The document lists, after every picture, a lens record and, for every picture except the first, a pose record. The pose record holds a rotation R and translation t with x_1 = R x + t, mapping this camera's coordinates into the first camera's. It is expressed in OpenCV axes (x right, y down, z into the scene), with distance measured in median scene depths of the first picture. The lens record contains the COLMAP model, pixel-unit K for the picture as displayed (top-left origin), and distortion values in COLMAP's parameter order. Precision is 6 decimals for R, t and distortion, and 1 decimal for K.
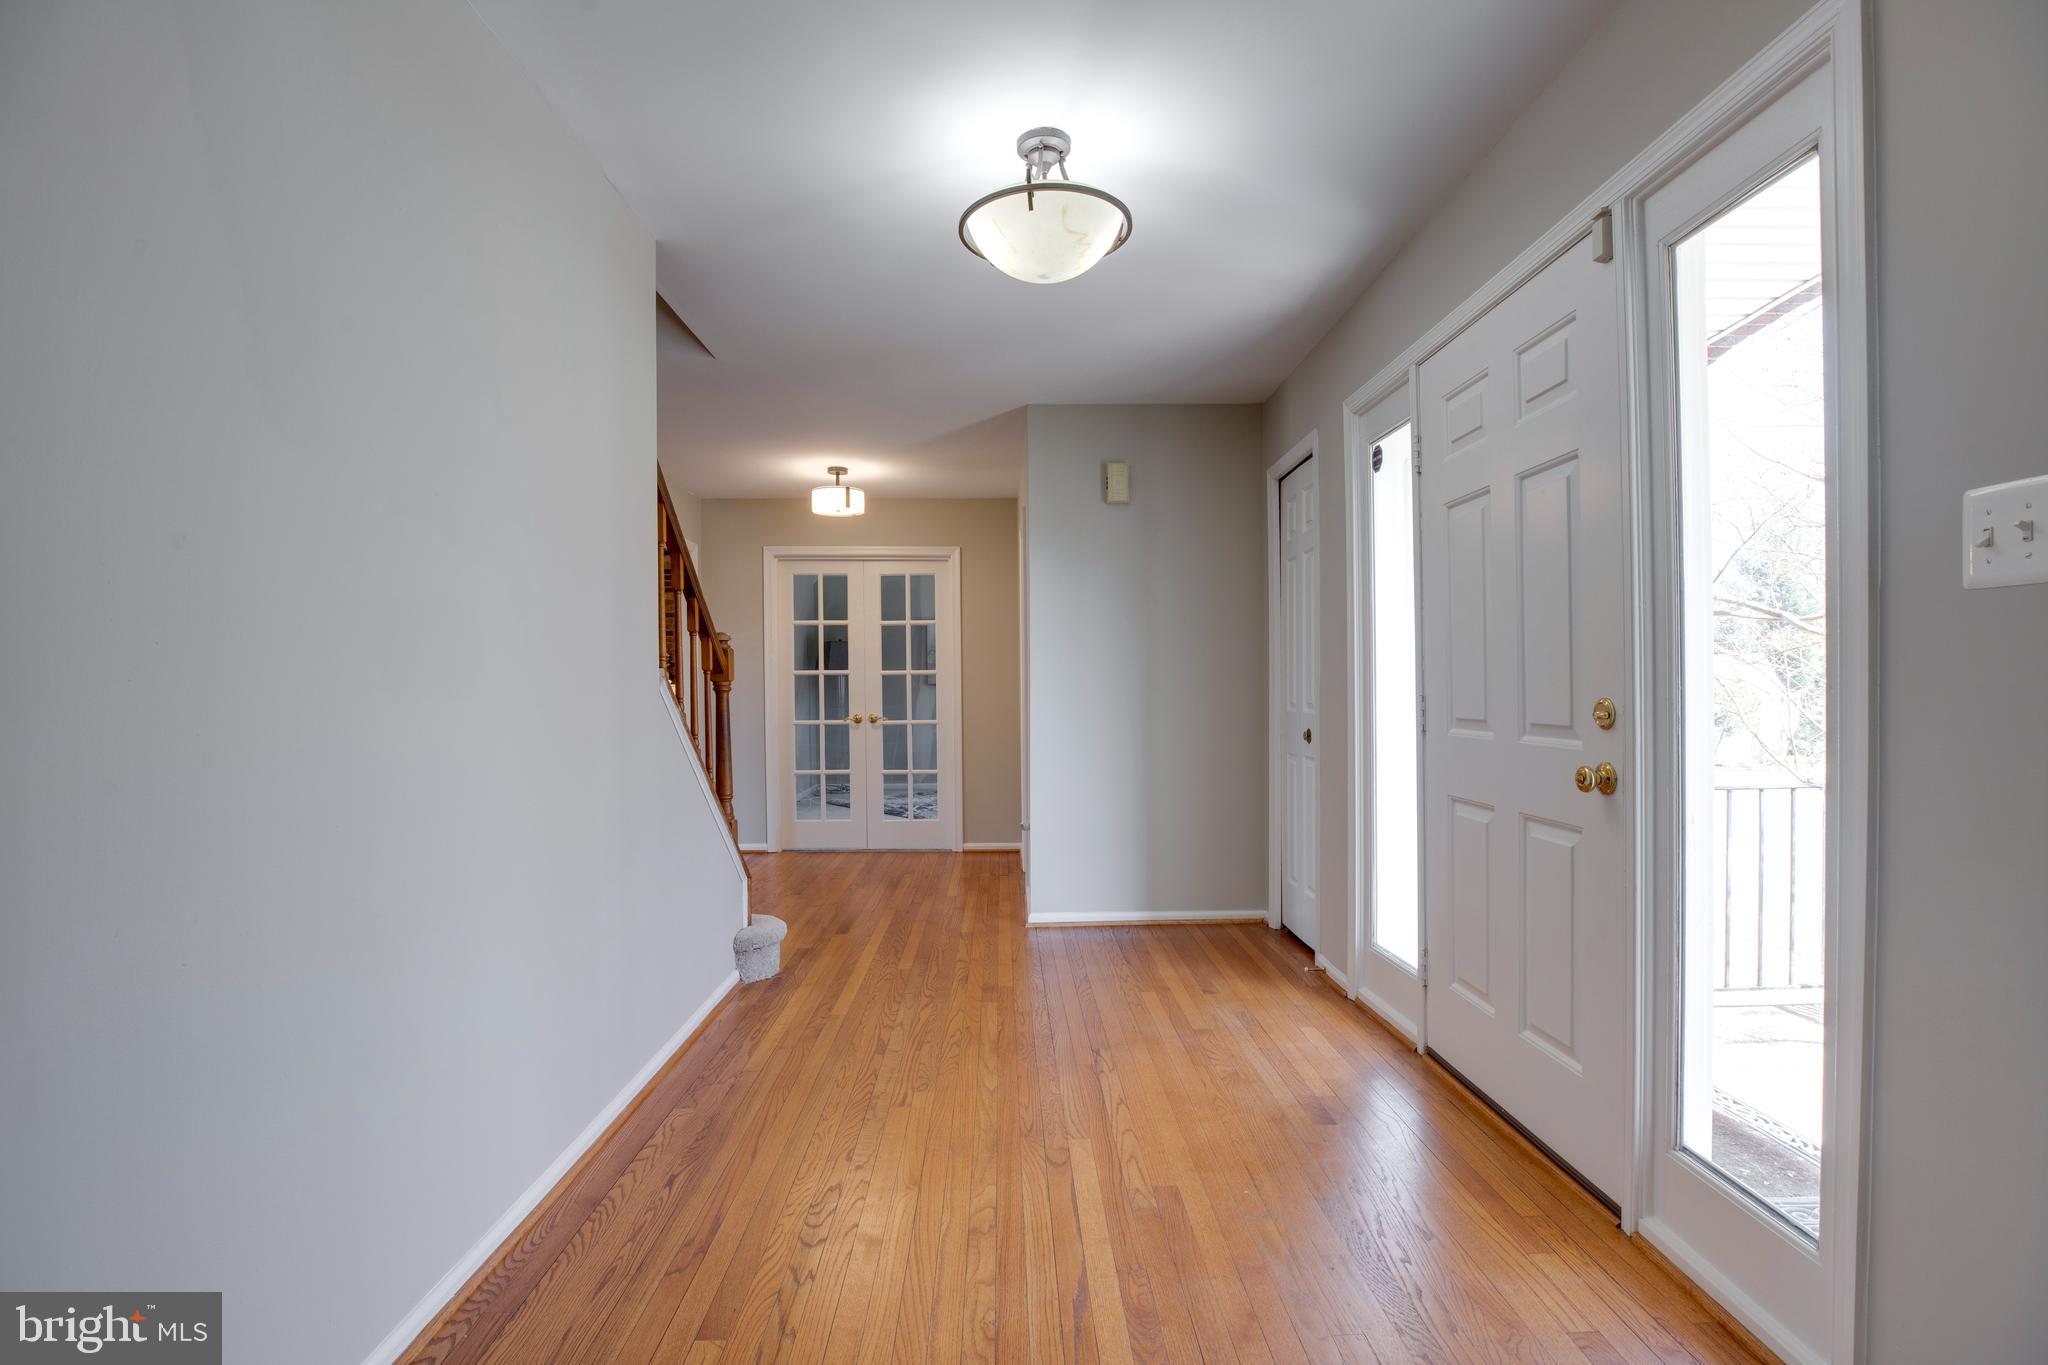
lens RADIAL K [[952.5, 0, 1022.5], [0, 952.5, 716.5], [0, 0, 1]] dist [-0.041779, 0.014663]
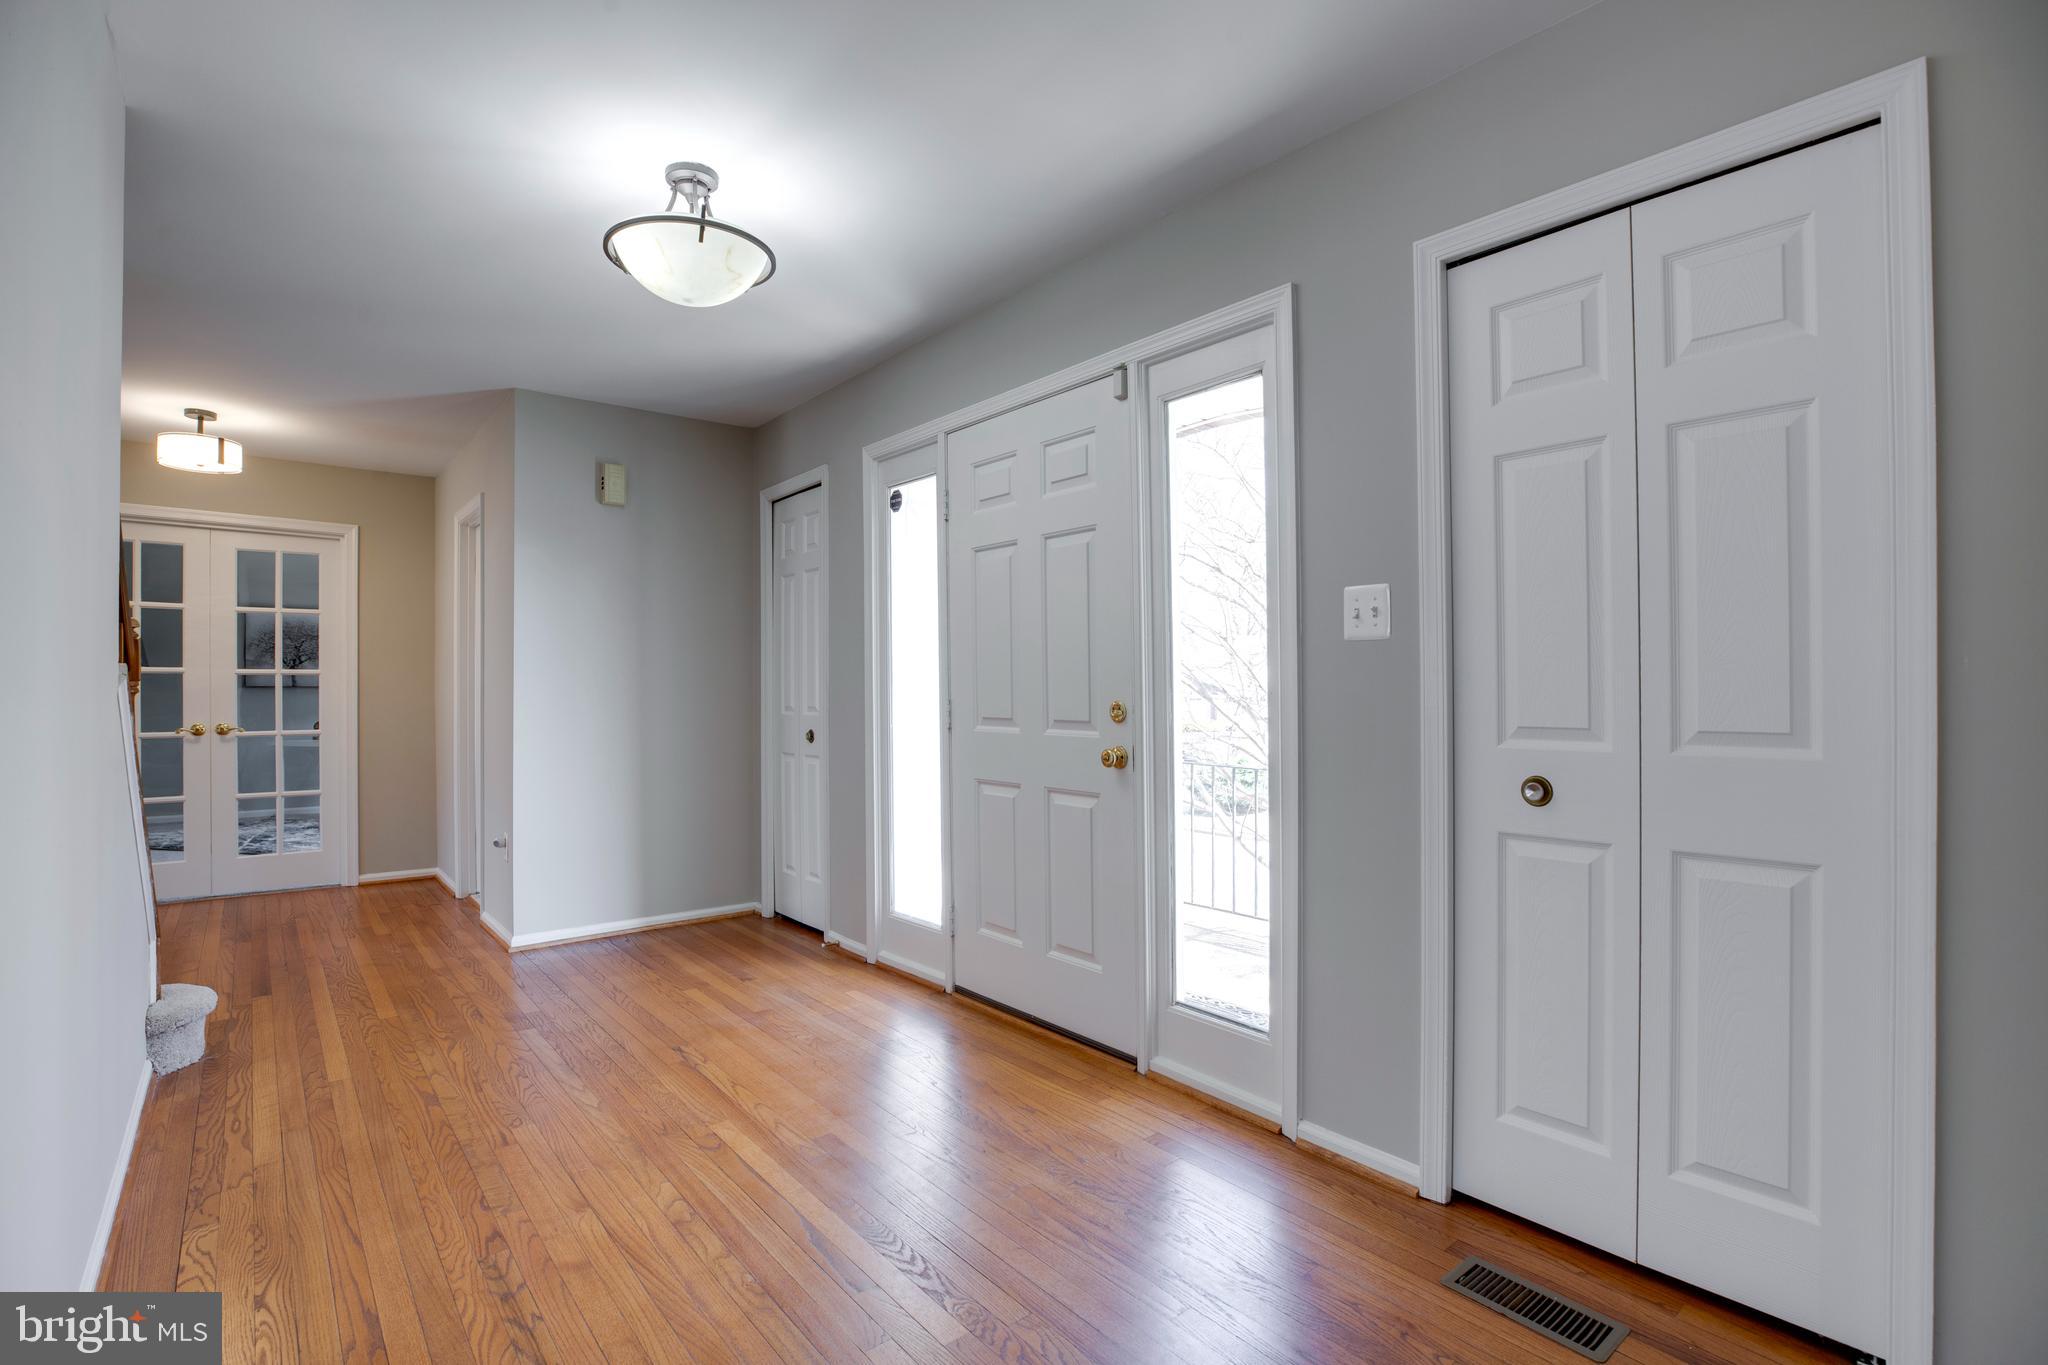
lens RADIAL K [[952.5, 0, 1011.8], [0, 952.5, 689.8], [0, 0, 1]] dist [-0.041779, 0.014663]
pose [[0.787560, 0.006995, 0.616199, -0.259665], [0.014072, 0.999471, -0.029331, 0.002651], [-0.616078, 0.031772, 0.787044, -0.026314]]
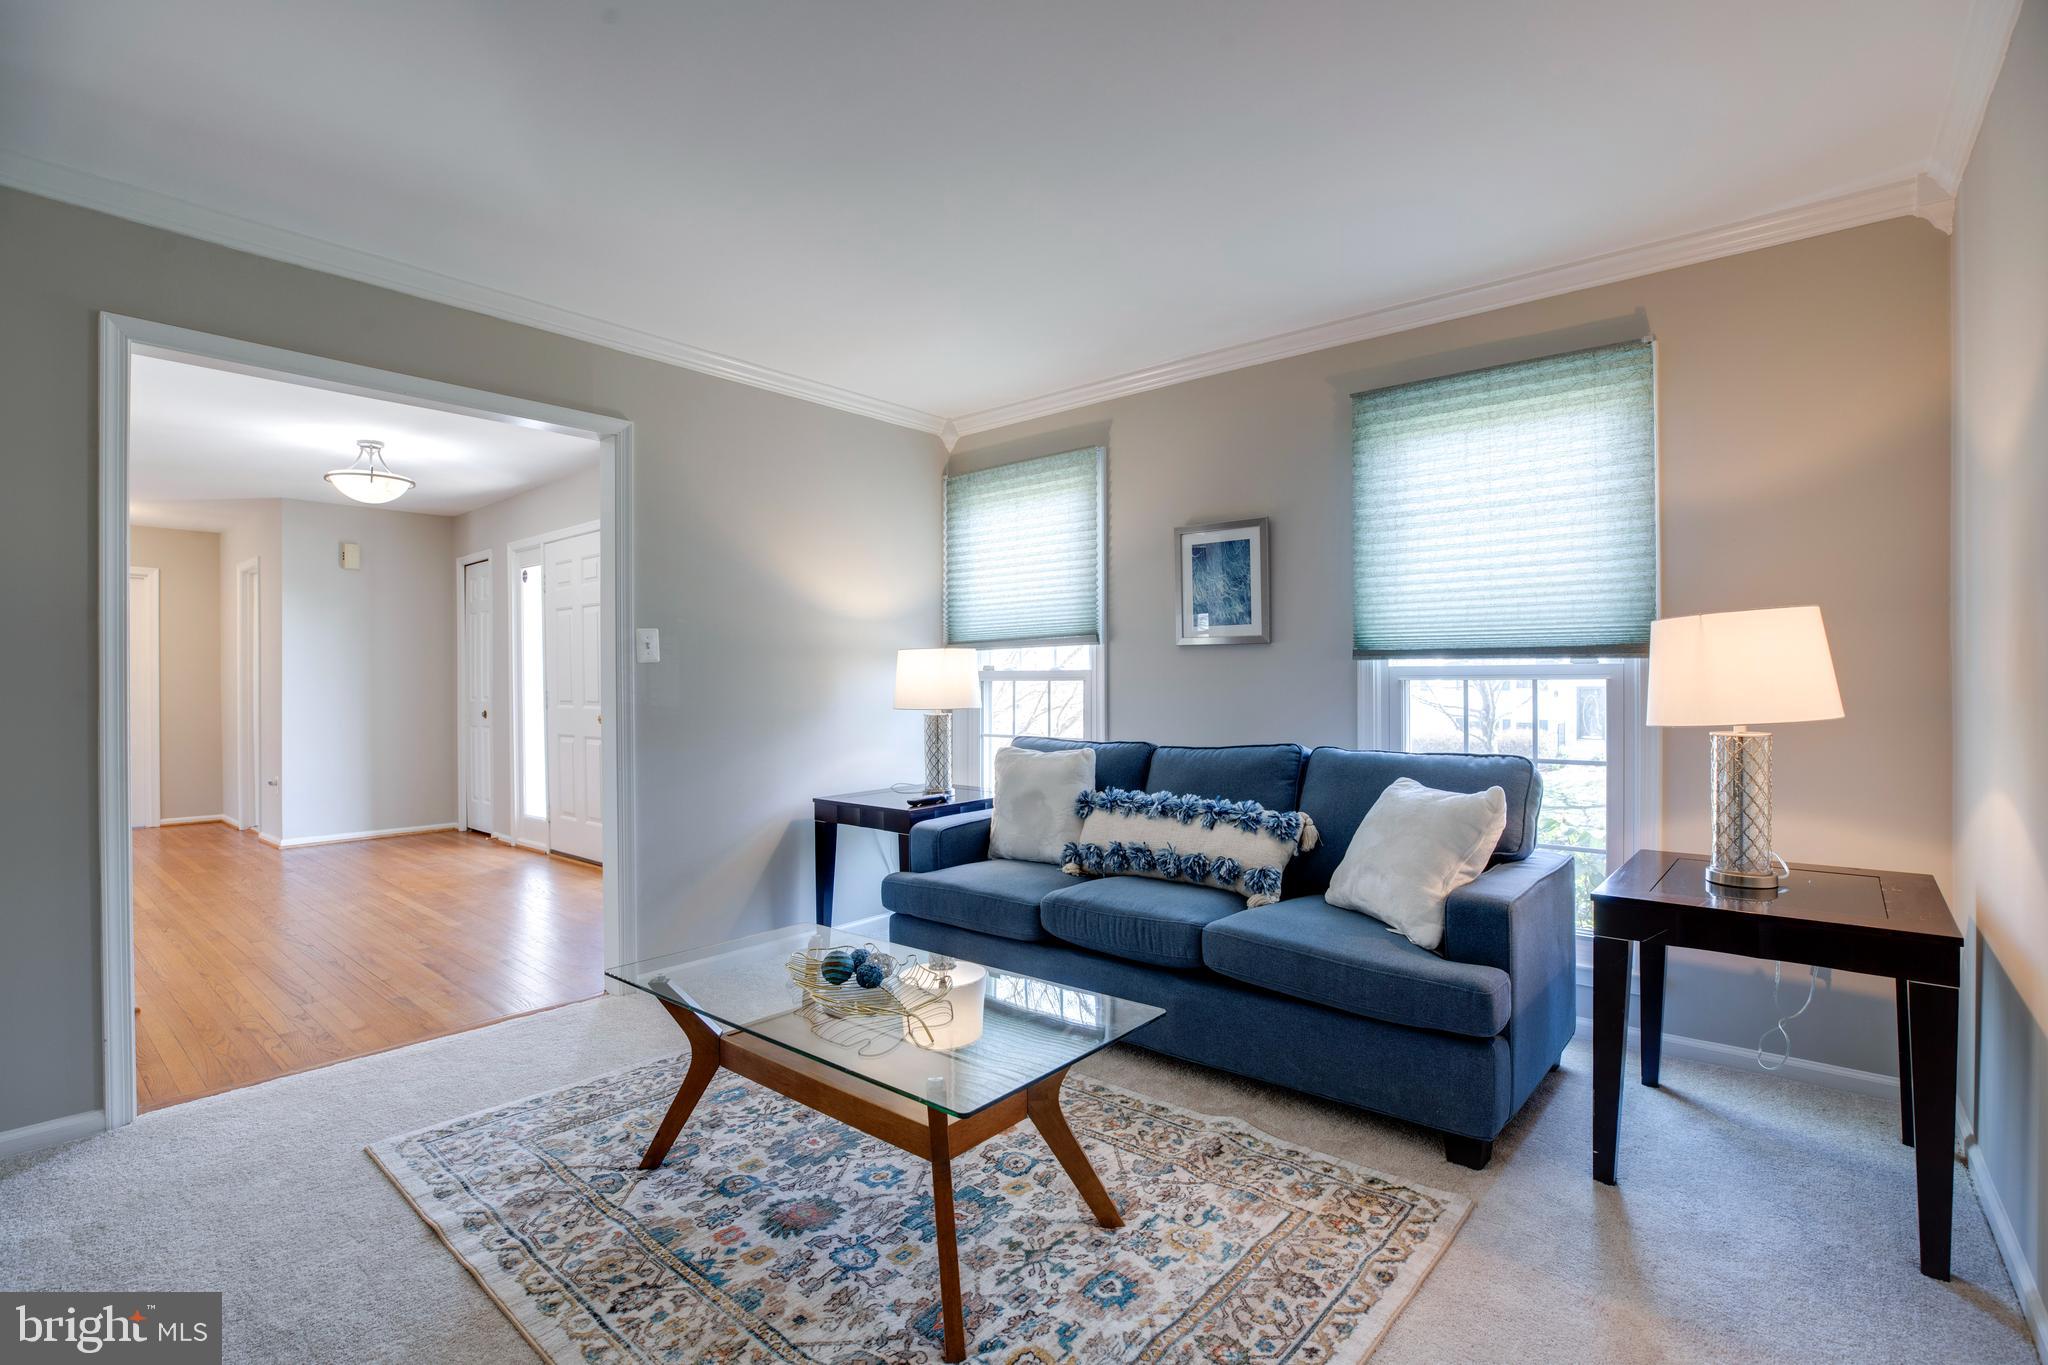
lens RADIAL K [[952.5, 0, 1019.5], [0, 952.5, 691.0], [0, 0, 1]] dist [-0.041779, 0.014663]
pose [[0.666877, 0.003223, 0.745161, -0.460059], [0.019366, 0.999578, -0.021656, 0.044887], [-0.744916, 0.028873, 0.666533, -1.233021]]
